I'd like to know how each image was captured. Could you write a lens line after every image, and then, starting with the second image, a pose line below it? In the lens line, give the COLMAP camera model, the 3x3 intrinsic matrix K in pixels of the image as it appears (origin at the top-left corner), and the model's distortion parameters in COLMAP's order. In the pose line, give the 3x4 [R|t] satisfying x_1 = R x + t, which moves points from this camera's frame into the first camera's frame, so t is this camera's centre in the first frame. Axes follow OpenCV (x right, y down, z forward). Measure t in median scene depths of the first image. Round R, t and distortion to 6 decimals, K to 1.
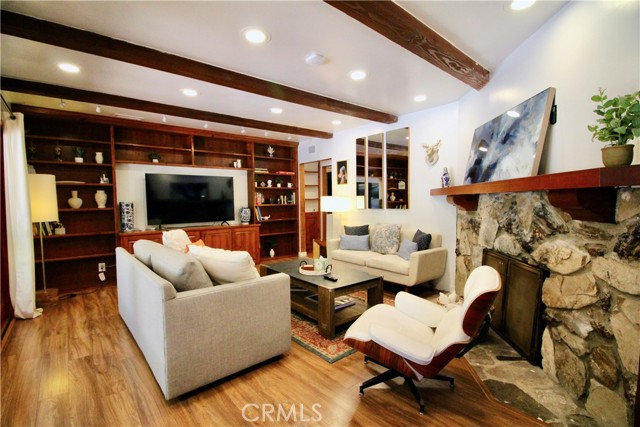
lens RADIAL K [[294.5, 0, 318.0], [0, 294.5, 219.1], [0, 0, 1]] dist [-0.007482, -0.005596]
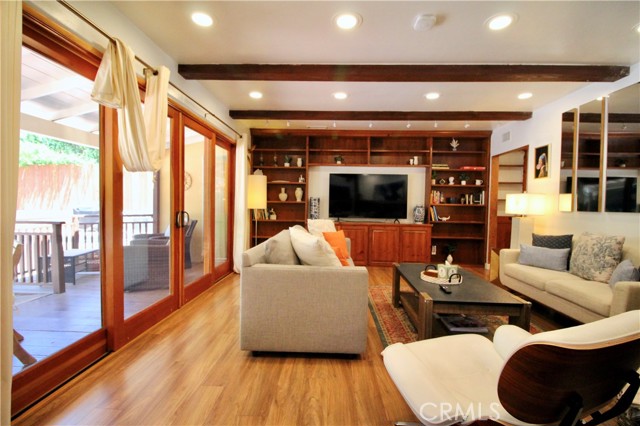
lens RADIAL K [[294.5, 0, 322.1], [0, 294.5, 213.7], [0, 0, 1]] dist [-0.007482, -0.005596]
pose [[0.746476, 0.048158, -0.663667, 0.192074], [-0.069847, 0.997539, -0.006178, 0.015763], [0.661736, 0.050967, 0.748002, 0.108603]]
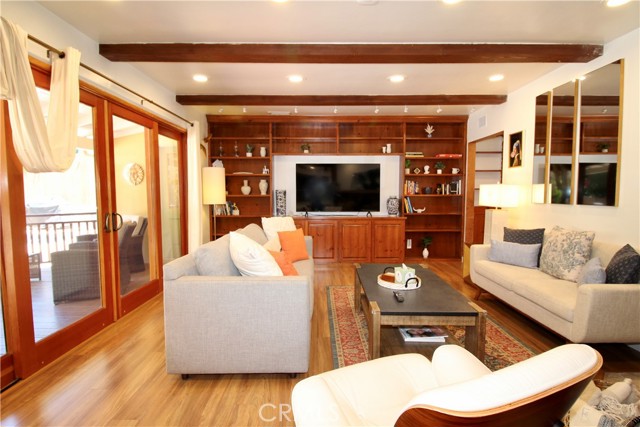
lens RADIAL K [[311.5, 0, 319.5], [0, 311.5, 212.5], [0, 0, 1]] dist [-0.006547, -0.005133]
pose [[0.774398, 0.053668, -0.630419, 0.223646], [-0.049120, 0.998488, 0.024664, -0.008550], [0.630790, 0.011867, 0.775863, 0.175107]]
